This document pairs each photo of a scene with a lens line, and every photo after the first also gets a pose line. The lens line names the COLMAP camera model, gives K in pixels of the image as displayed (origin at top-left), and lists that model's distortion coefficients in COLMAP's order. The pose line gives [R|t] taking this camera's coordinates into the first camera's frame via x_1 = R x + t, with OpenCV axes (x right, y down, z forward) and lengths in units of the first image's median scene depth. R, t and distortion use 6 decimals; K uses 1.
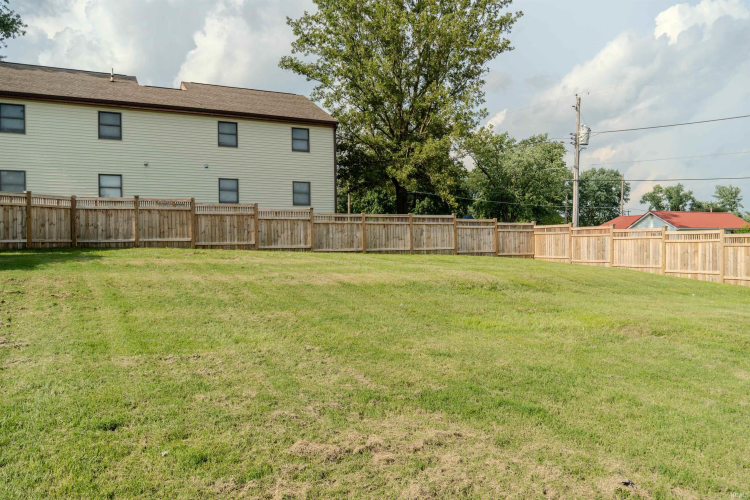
lens RADIAL K [[565.8, 0, 375.0], [0, 565.8, 250.0], [0, 0, 1]] dist [-0.010231, -0.004759]
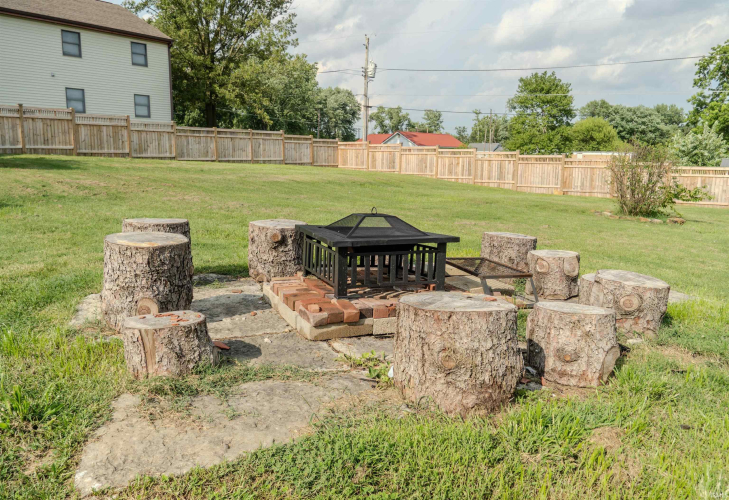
lens RADIAL K [[546.4, 0, 364.5], [0, 546.4, 250.0], [0, 0, 1]] dist [-0.000448, -0.004843]
pose [[0.905328, -0.055863, 0.421023, -0.216016], [-0.011308, 0.987790, 0.155379, 0.005634], [-0.424562, -0.145430, 0.893643, -0.168762]]
